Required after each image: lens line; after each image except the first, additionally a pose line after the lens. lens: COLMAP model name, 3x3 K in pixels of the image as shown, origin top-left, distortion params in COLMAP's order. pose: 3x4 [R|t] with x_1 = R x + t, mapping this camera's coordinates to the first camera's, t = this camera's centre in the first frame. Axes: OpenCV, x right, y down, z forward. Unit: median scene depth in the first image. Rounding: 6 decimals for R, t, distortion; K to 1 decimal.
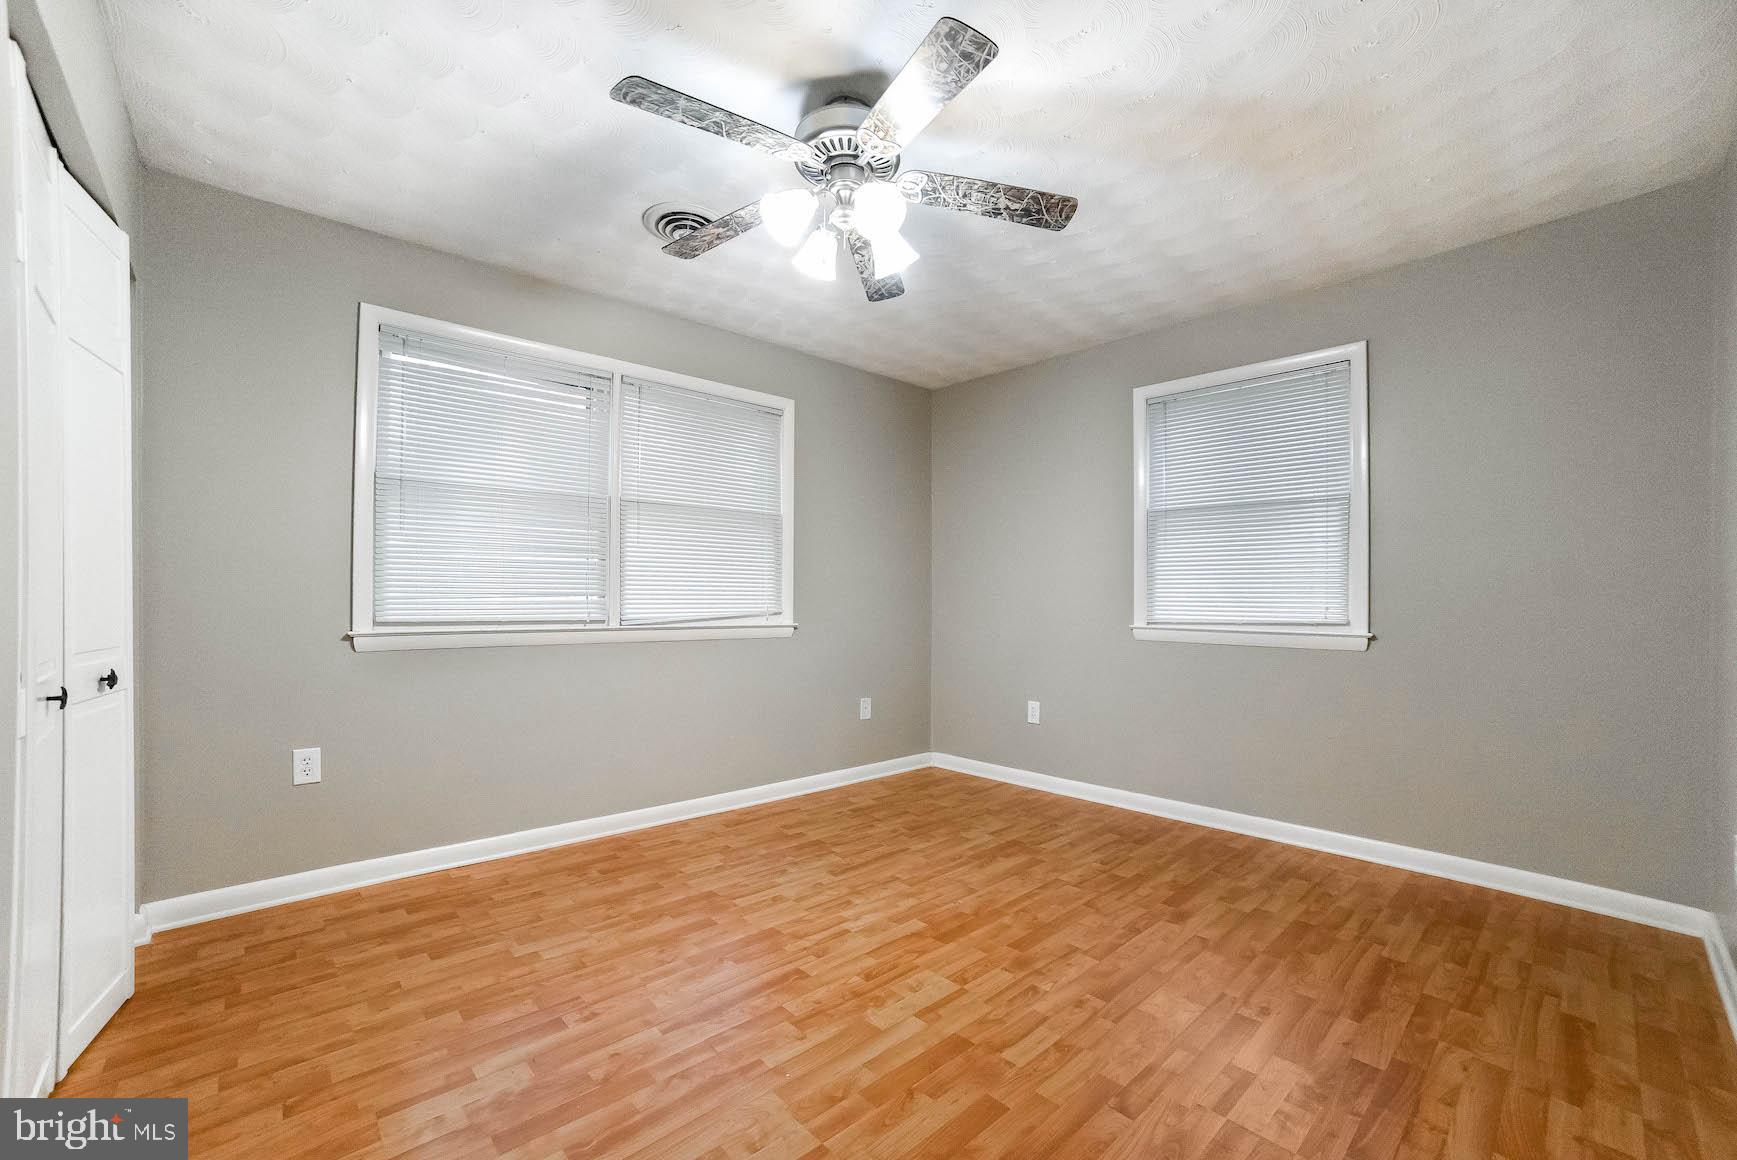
lens RADIAL K [[697.7, 0, 872.6], [0, 697.7, 600.4], [0, 0, 1]] dist [-0.084305, 0.033382]
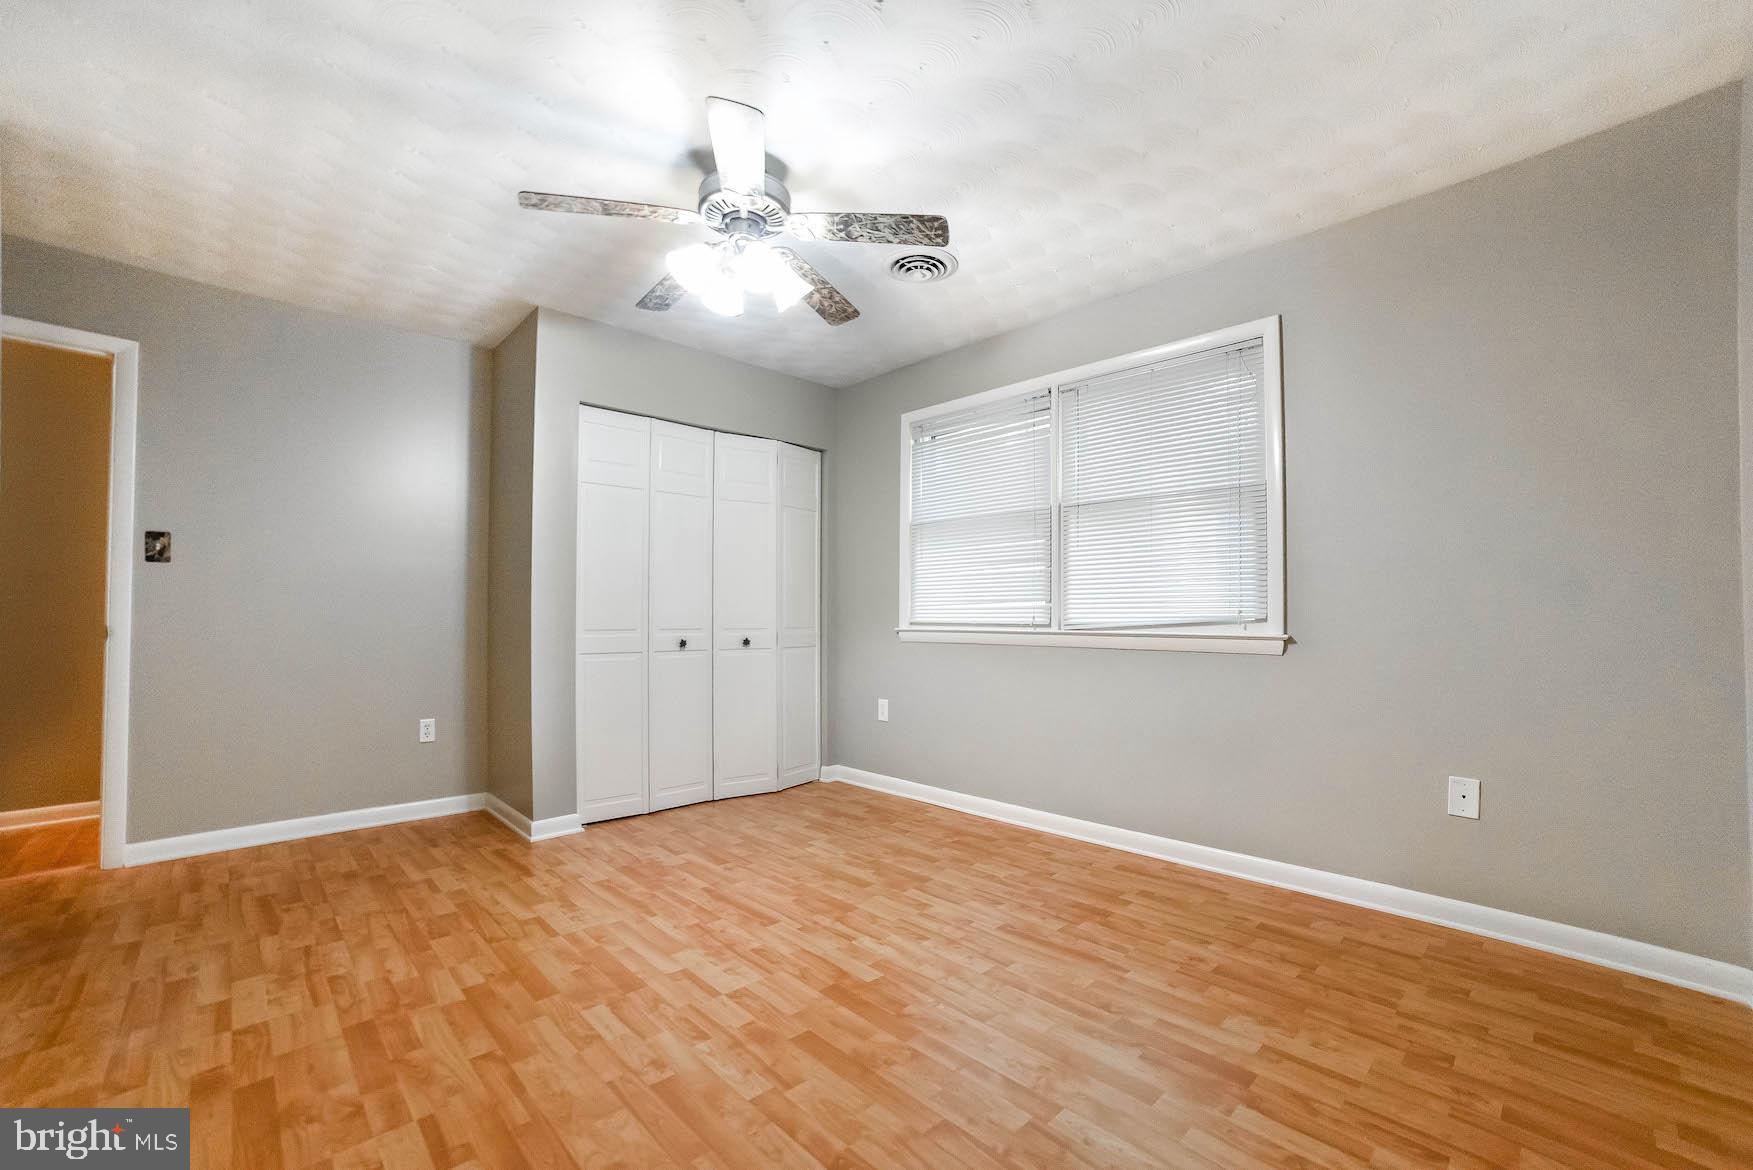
lens RADIAL K [[704.1, 0, 880.6], [0, 704.1, 605.6], [0, 0, 1]] dist [-0.084305, 0.033382]
pose [[0.041998, -0.025307, -0.998797, 0.837537], [-0.001168, 0.999677, -0.025378, 0.035164], [0.999117, 0.002233, 0.041955, 0.885794]]
